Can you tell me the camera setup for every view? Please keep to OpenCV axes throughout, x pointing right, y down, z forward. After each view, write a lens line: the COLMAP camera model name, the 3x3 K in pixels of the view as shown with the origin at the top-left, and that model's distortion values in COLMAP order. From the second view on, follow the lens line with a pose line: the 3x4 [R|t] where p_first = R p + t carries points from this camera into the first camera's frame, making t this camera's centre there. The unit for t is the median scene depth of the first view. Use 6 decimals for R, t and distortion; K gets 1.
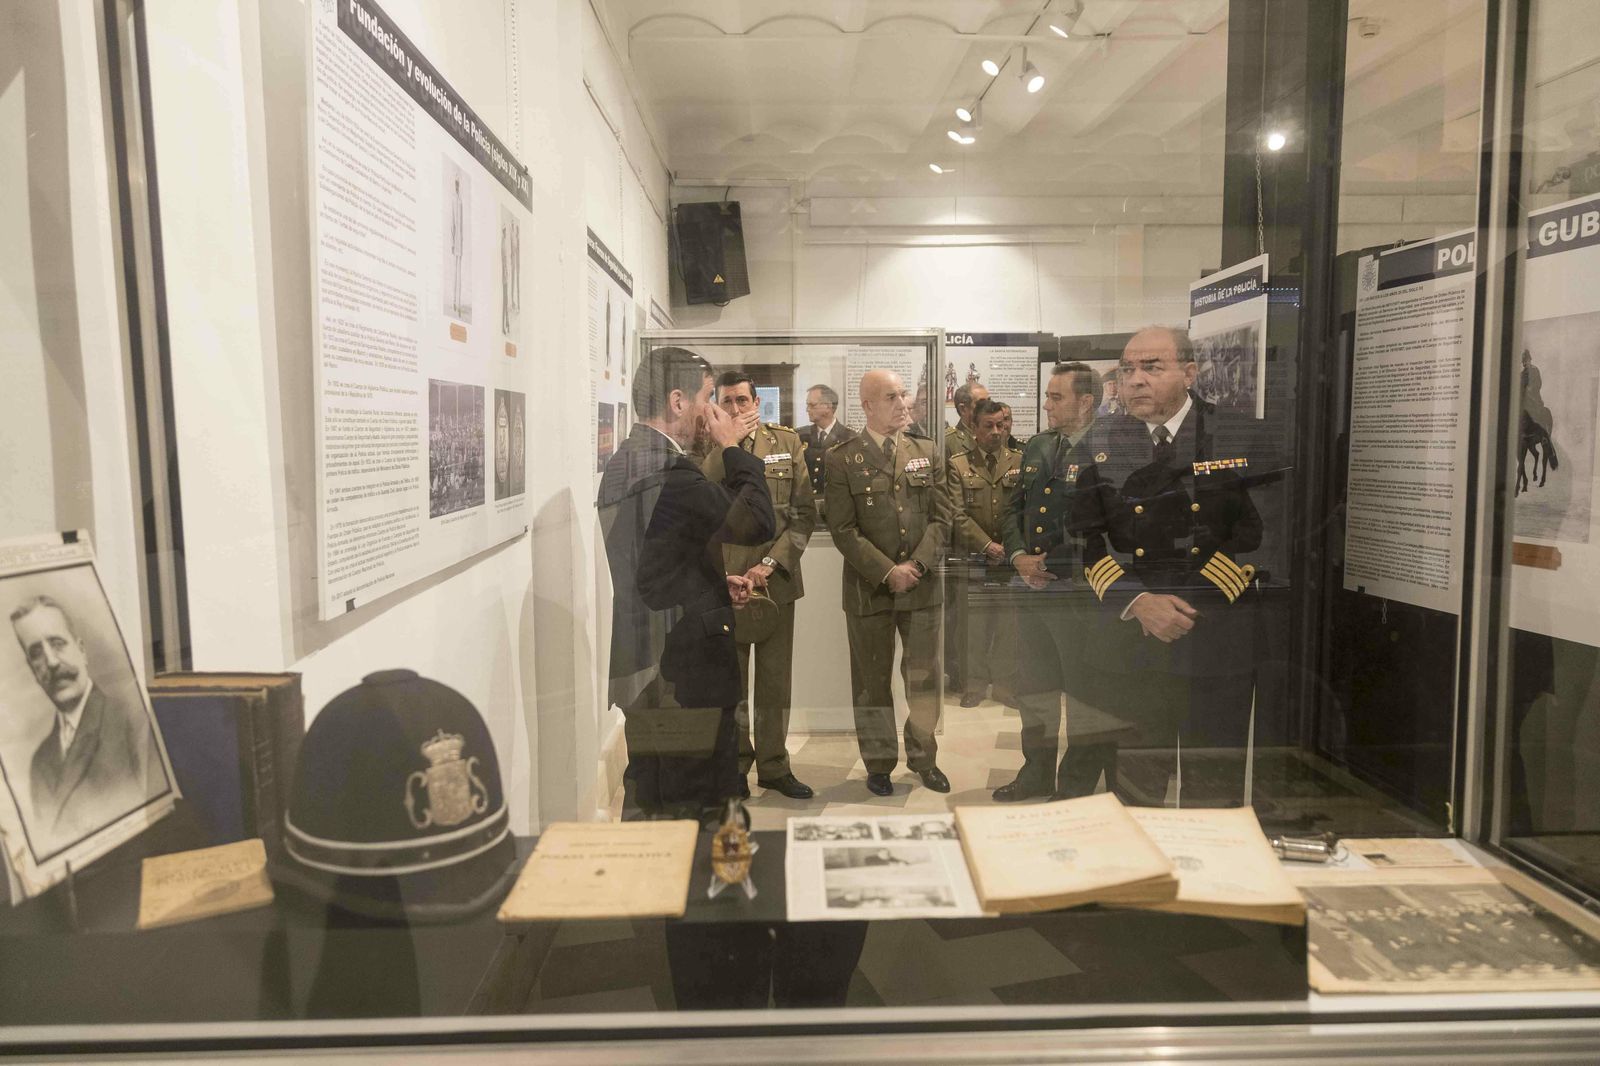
lens RADIAL K [[1065.7, 0, 800.0], [0, 1065.7, 533.0], [0, 0, 1]] dist [0.010010, -0.000576]
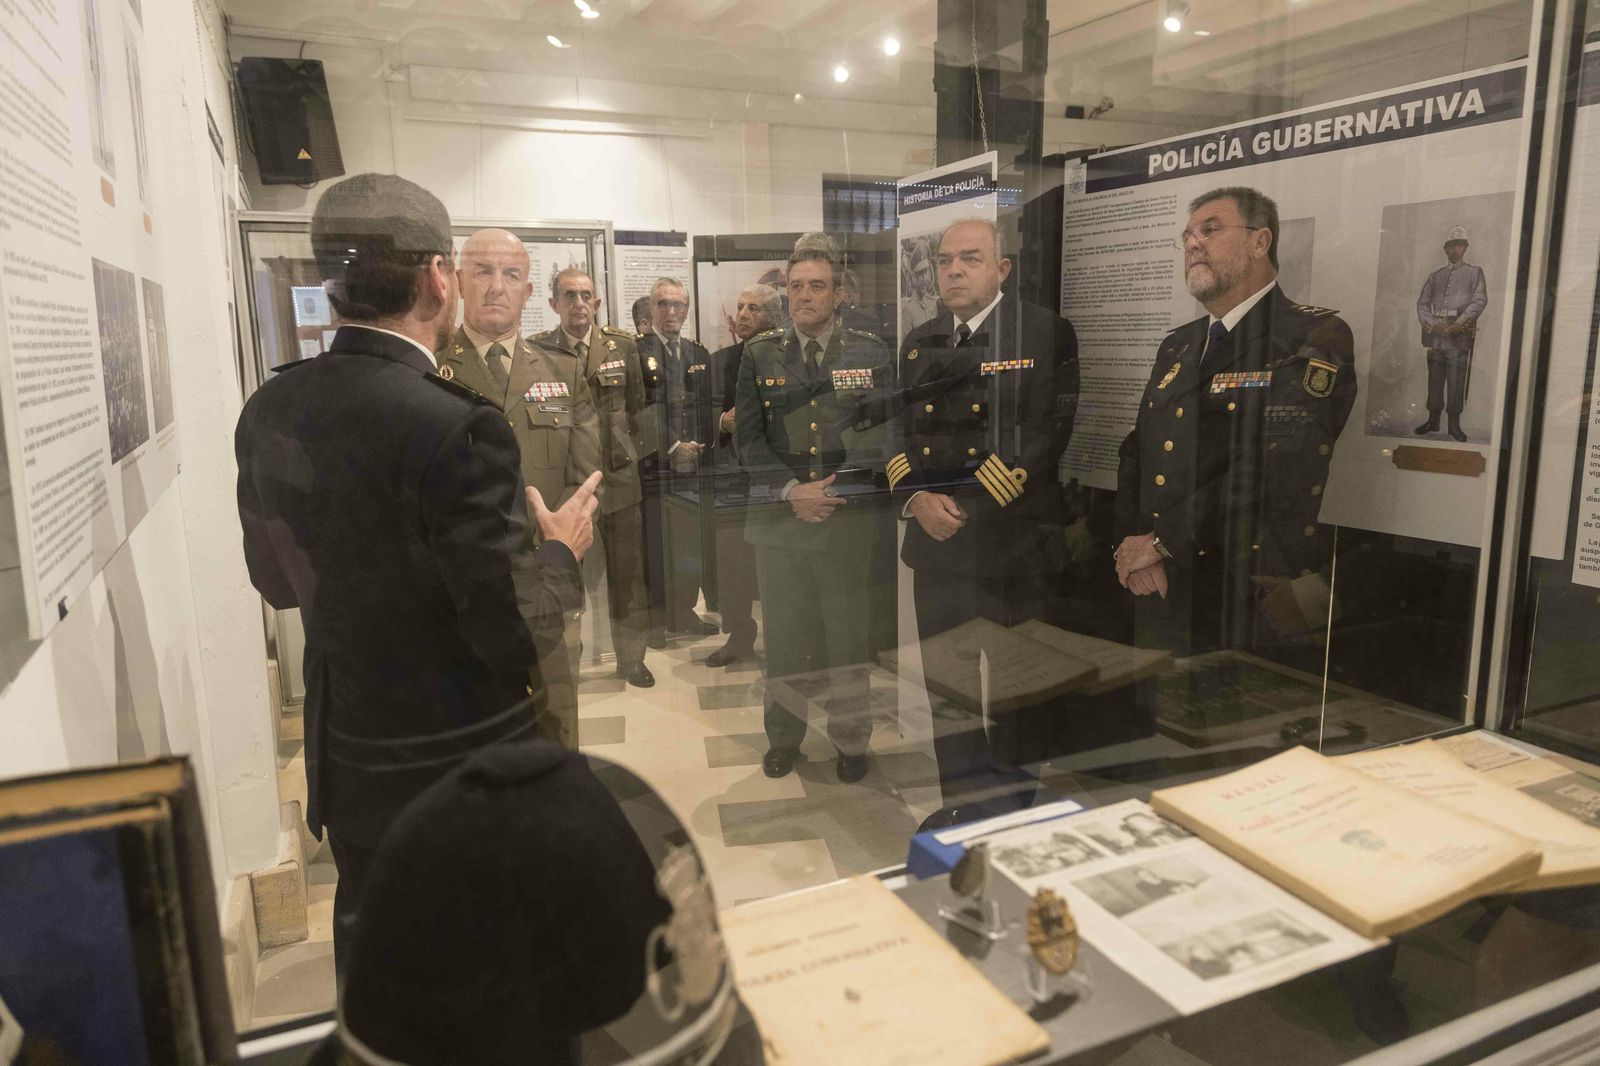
lens RADIAL K [[1065.7, 0, 800.0], [0, 1065.7, 533.0], [0, 0, 1]] dist [0.010010, -0.000576]
pose [[0.920924, -0.079187, 0.381612, -0.151618], [0.045971, 0.994377, 0.095402, -0.011353], [-0.387021, -0.070315, 0.919386, 0.142341]]
